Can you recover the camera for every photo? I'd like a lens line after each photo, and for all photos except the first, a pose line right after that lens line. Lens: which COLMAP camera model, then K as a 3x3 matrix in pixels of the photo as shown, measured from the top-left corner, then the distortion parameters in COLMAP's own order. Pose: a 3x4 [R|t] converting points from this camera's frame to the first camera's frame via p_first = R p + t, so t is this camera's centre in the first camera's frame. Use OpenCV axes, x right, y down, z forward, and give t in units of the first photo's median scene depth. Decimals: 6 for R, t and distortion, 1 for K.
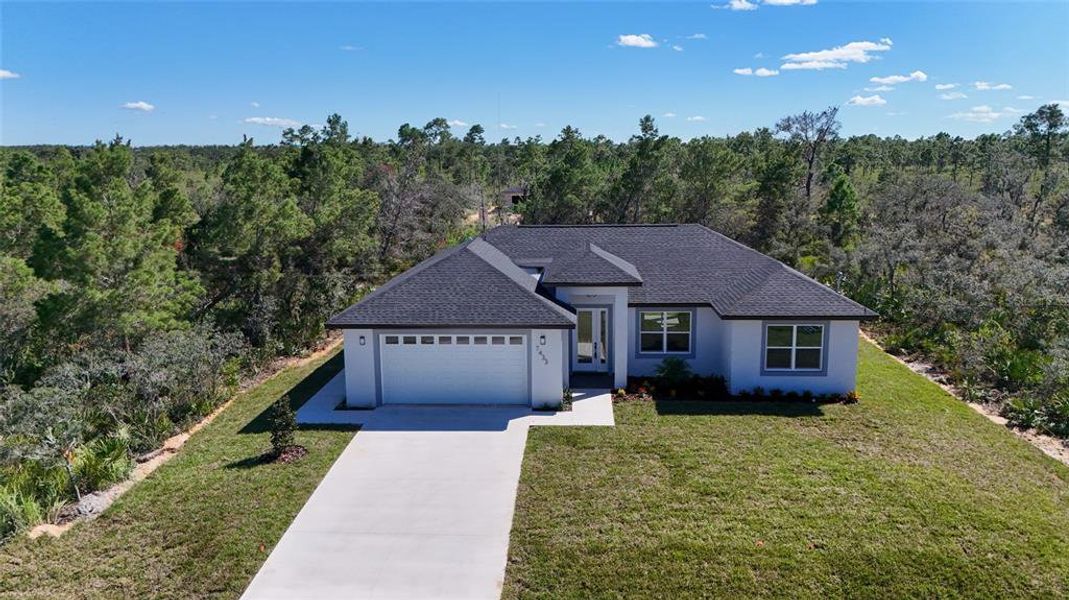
lens RADIAL K [[794.6, 0, 534.5], [0, 794.6, 300.0], [0, 0, 1]] dist [0.135232, -0.281775]
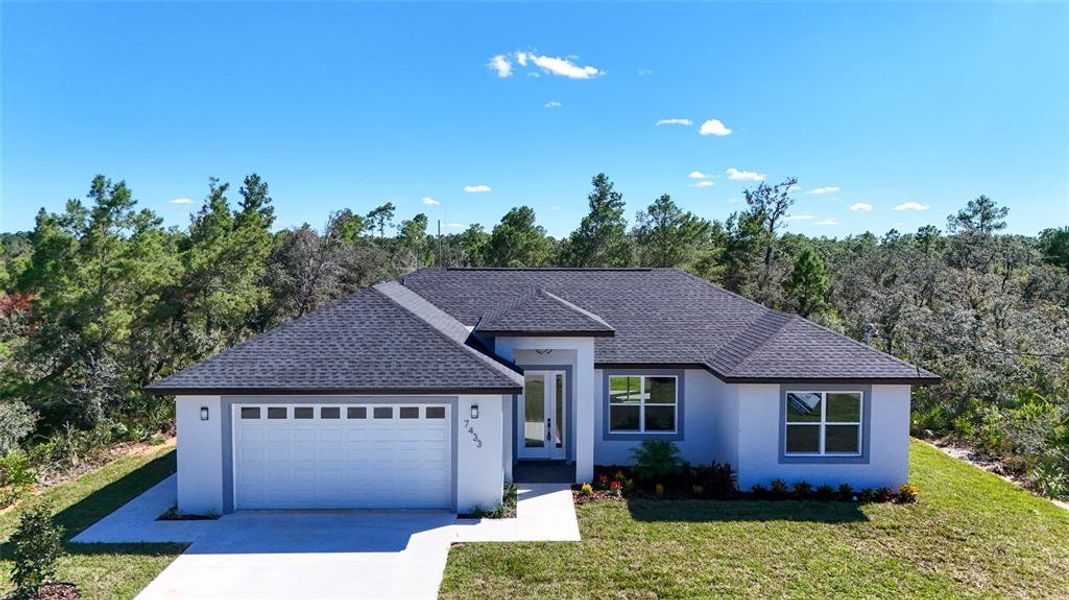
lens RADIAL K [[783.8, 0, 534.5], [0, 783.8, 300.0], [0, 0, 1]] dist [0.063936, -0.059213]
pose [[0.997492, 0.009587, 0.070130, 0.013145], [-0.001250, 0.993016, -0.117971, 0.033315], [-0.070771, 0.117588, 0.990538, 0.302199]]
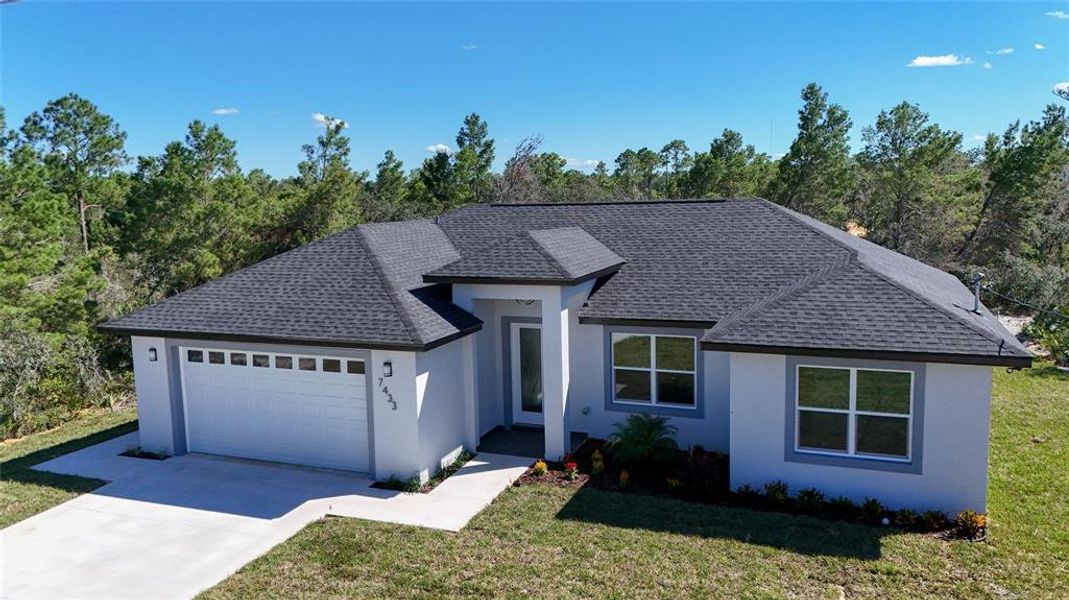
lens RADIAL K [[804.2, 0, 534.5], [0, 804.2, 300.0], [0, 0, 1]] dist [0.039446, -0.003902]
pose [[0.947267, 0.030318, -0.319007, 0.294422], [-0.043123, 0.998520, -0.033152, 0.013516], [0.317530, 0.045160, 0.947172, 0.441818]]
